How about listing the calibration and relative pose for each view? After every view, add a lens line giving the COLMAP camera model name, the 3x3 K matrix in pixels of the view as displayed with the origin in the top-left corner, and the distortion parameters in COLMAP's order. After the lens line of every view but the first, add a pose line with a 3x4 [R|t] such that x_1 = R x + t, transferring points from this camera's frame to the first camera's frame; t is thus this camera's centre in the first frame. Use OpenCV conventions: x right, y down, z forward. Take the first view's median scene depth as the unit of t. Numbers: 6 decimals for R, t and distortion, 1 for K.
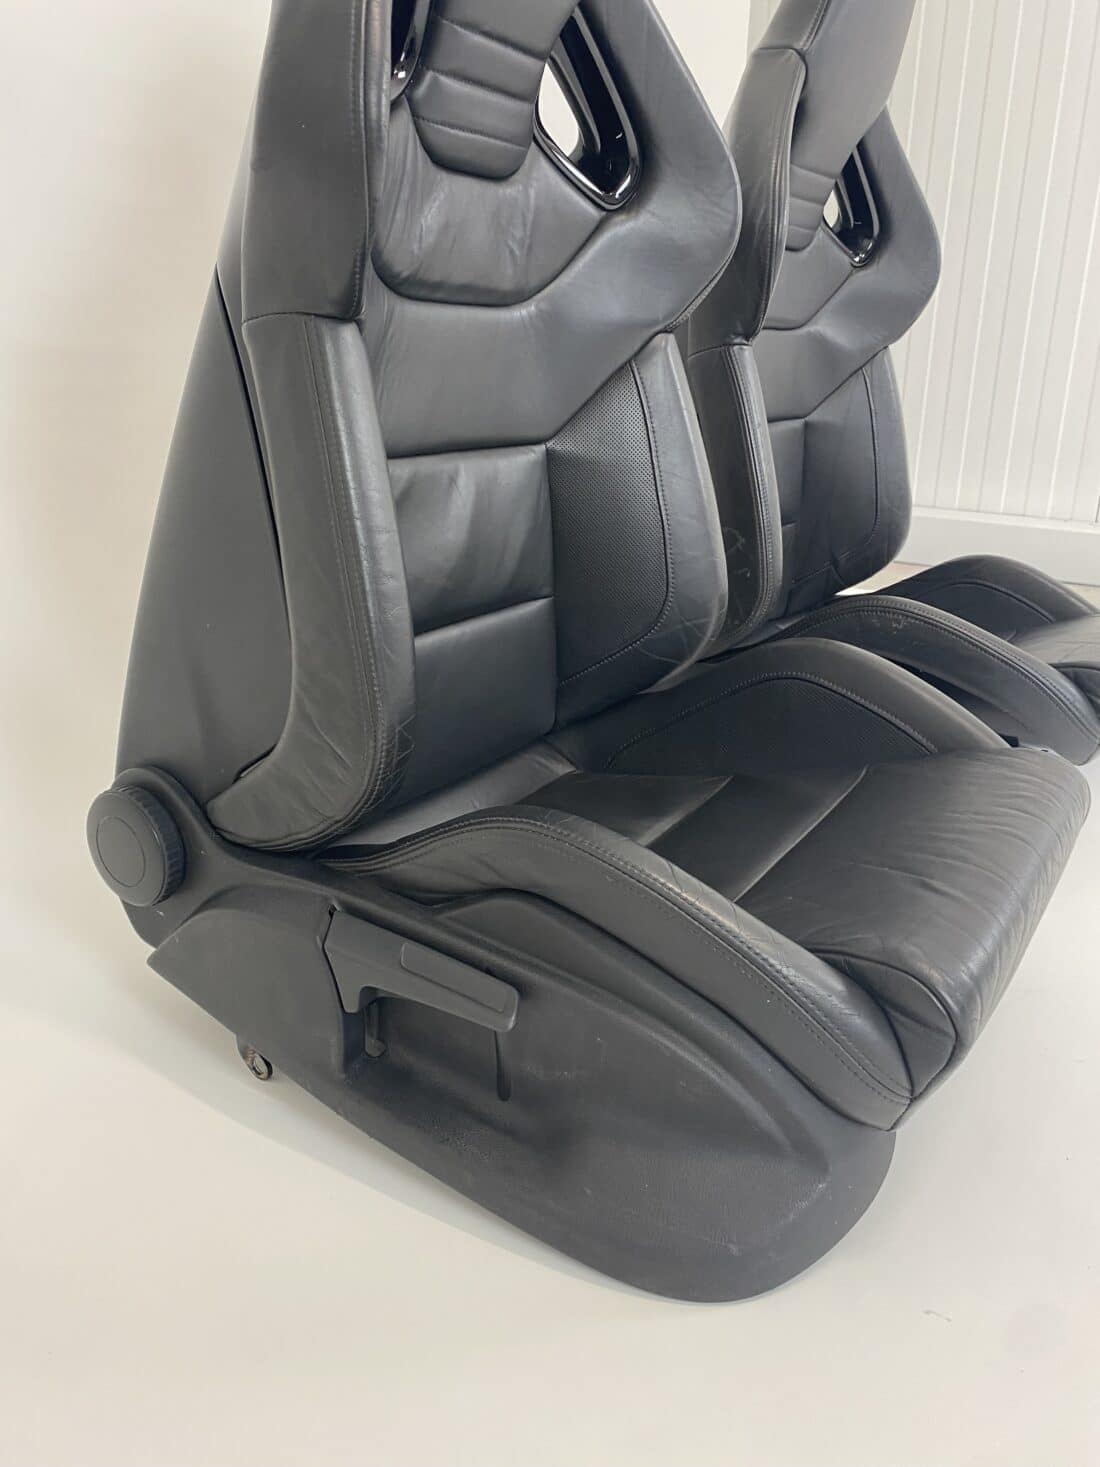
lens RADIAL K [[1147.6, 0, 536.9], [0, 1147.6, 733.2], [0, 0, 1]] dist [-0.079975, 0.096944]
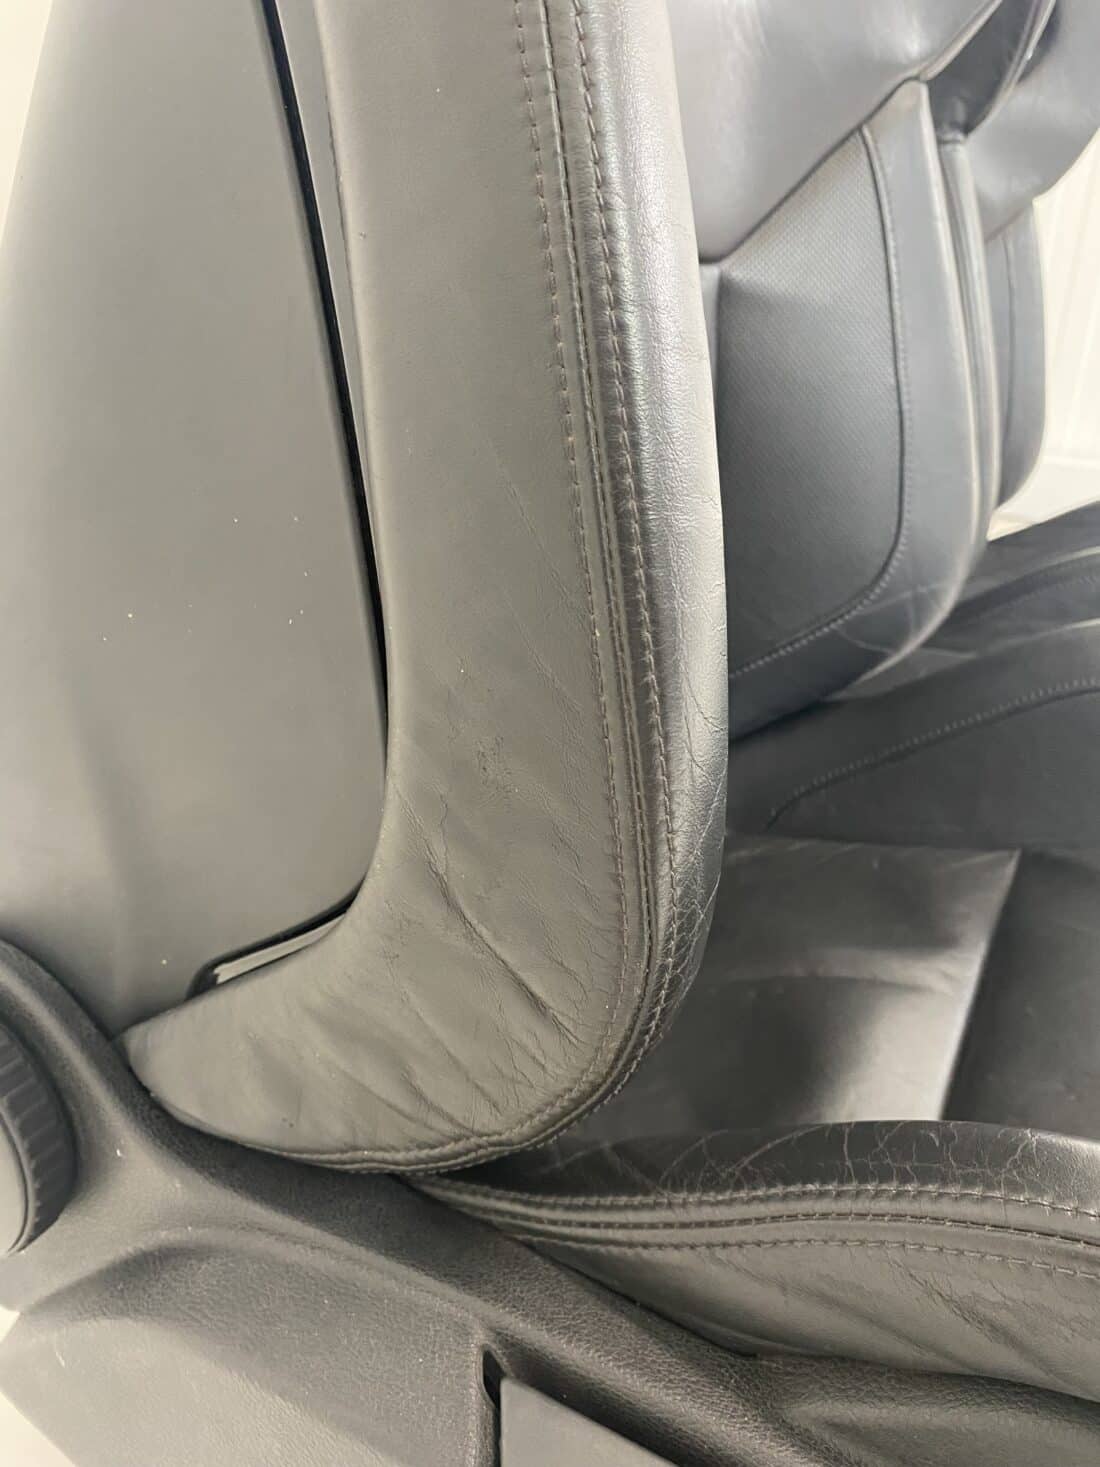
lens RADIAL K [[1147.6, 0, 536.9], [0, 1147.6, 733.2], [0, 0, 1]] dist [-0.079975, 0.096944]
pose [[0.992848, 0.005011, 0.119283, -0.189123], [-0.012246, 0.998123, 0.059997, -0.072561], [-0.118759, -0.061028, 0.991046, 0.576648]]
